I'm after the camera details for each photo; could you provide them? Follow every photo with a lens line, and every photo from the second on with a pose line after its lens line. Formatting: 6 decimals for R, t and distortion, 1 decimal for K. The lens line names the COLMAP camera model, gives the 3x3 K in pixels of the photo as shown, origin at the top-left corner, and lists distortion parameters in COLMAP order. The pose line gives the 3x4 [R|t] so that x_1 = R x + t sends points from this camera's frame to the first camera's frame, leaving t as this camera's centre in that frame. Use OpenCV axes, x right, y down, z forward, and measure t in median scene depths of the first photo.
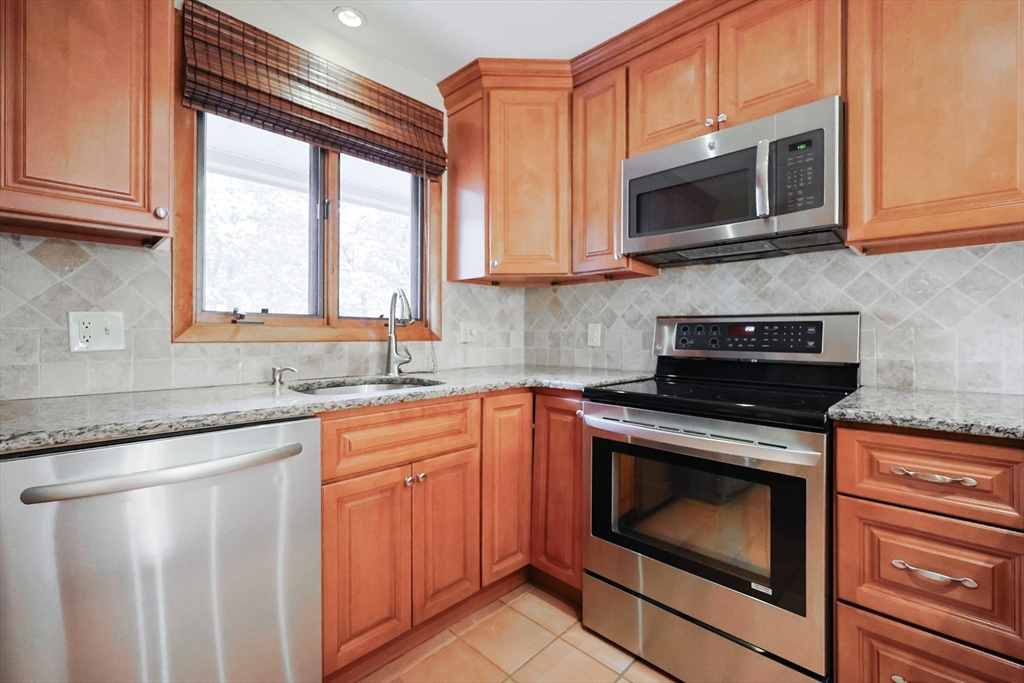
lens RADIAL K [[436.7, 0, 519.4], [0, 436.7, 339.5], [0, 0, 1]] dist [-0.002847, -0.000521]
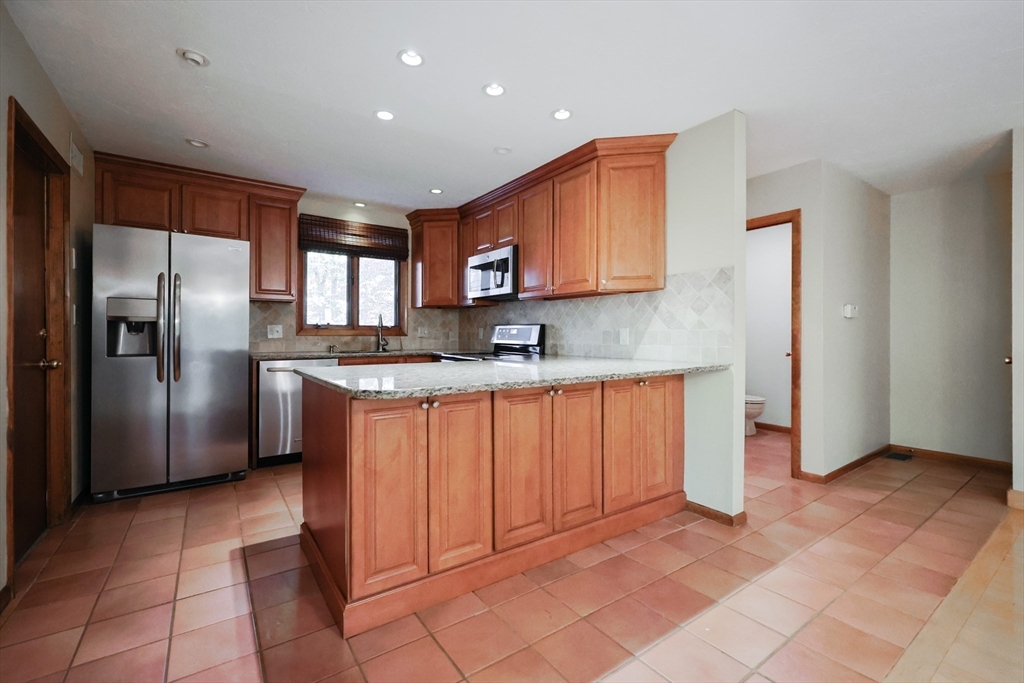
lens RADIAL K [[436.7, 0, 520.3], [0, 436.7, 341.9], [0, 0, 1]] dist [-0.002847, -0.000521]
pose [[0.982436, 0.004957, -0.186535, 0.995968], [-0.004115, 0.999980, 0.004898, 0.023740], [0.186556, -0.004044, 0.982436, -1.299201]]
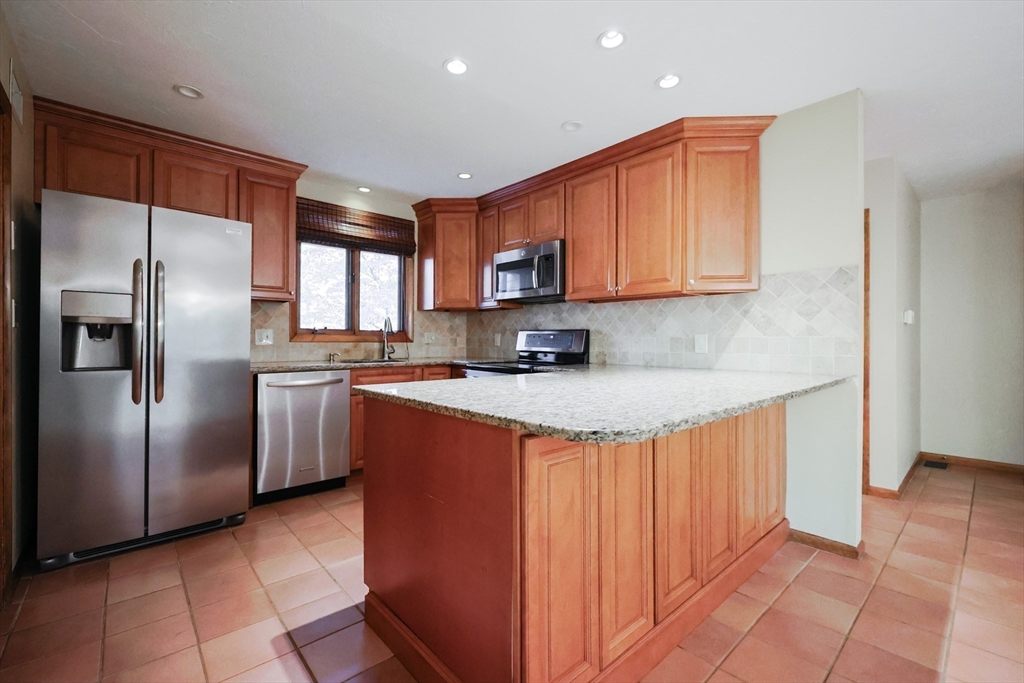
lens RADIAL K [[436.7, 0, 516.7], [0, 436.7, 346.0], [0, 0, 1]] dist [-0.002847, -0.000521]
pose [[0.997500, 0.004465, -0.070528, 0.517034], [-0.004356, 0.999989, 0.001696, 0.016674], [0.070535, -0.001385, 0.997508, -1.095771]]
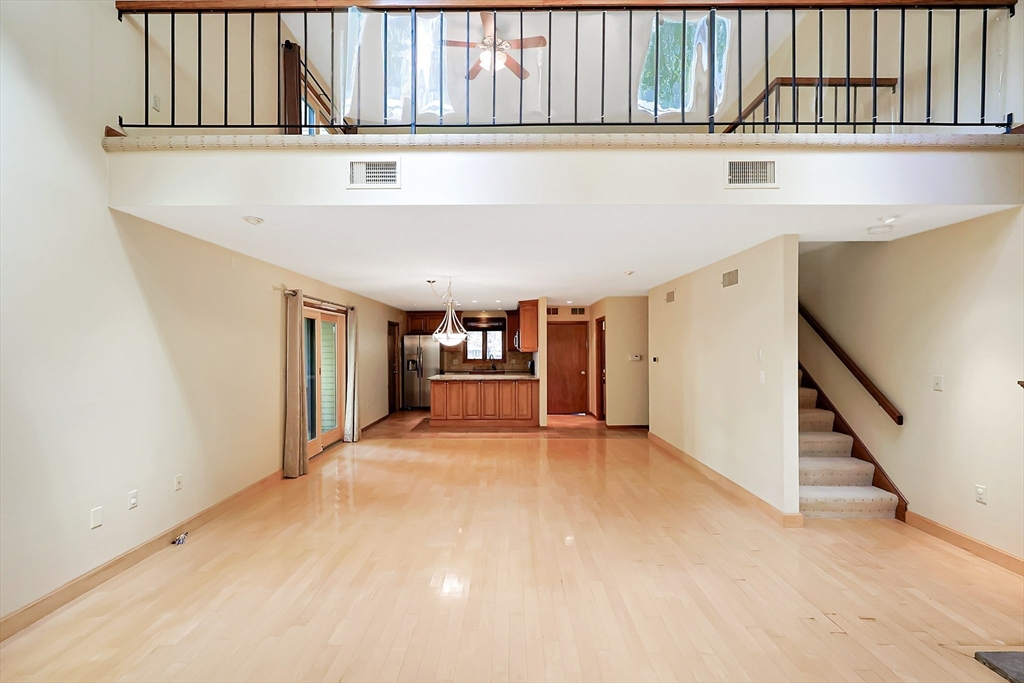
lens RADIAL K [[436.7, 0, 513.1], [0, 436.7, 350.3], [0, 0, 1]] dist [-0.002847, -0.000521]
pose [[0.696677, -0.001170, -0.717384, 4.466074], [-0.003976, 0.999977, -0.005492, -0.156098], [0.717374, 0.006678, 0.696657, -3.112704]]
